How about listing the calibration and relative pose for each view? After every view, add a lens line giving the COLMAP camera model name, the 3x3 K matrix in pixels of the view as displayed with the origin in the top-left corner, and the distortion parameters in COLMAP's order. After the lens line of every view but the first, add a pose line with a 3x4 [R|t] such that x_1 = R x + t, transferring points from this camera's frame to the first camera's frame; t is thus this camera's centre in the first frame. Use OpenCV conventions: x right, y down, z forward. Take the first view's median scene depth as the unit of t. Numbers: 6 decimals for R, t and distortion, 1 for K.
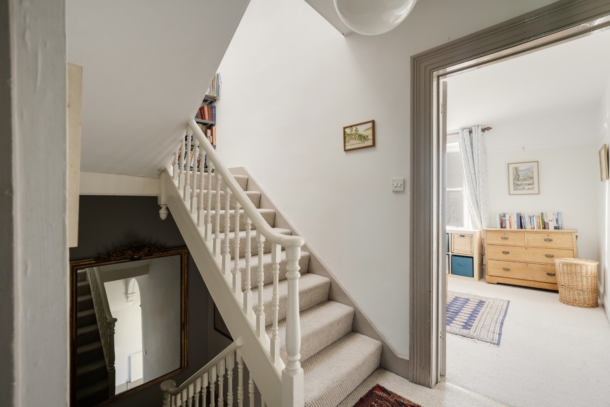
lens RADIAL K [[279.5, 0, 306.6], [0, 279.5, 196.4], [0, 0, 1]] dist [-0.000784, 0.000826]
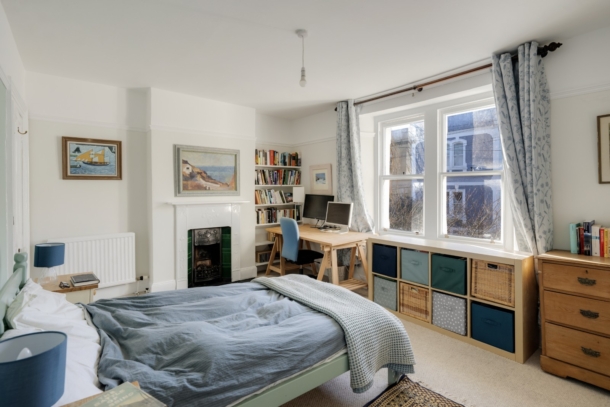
lens RADIAL K [[301.4, 0, 304.0], [0, 301.4, 193.0], [0, 0, 1]] dist [-0.000285, 0.000448]
pose [[0.988565, 0.000578, -0.150793, 0.605757], [0.001605, 0.999896, 0.014354, 0.005273], [0.150786, -0.014431, 0.988461, 0.830131]]
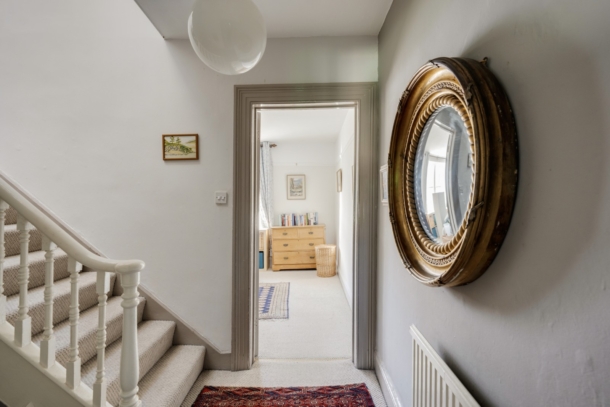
lens RADIAL K [[279.5, 0, 306.6], [0, 279.5, 196.4], [0, 0, 1]] dist [-0.000784, 0.000826]
pose [[0.747656, 0.009152, 0.664024, -0.122259], [-0.012046, 0.999927, -0.000218, -0.040534], [-0.663977, -0.007836, 0.747712, -0.036496]]
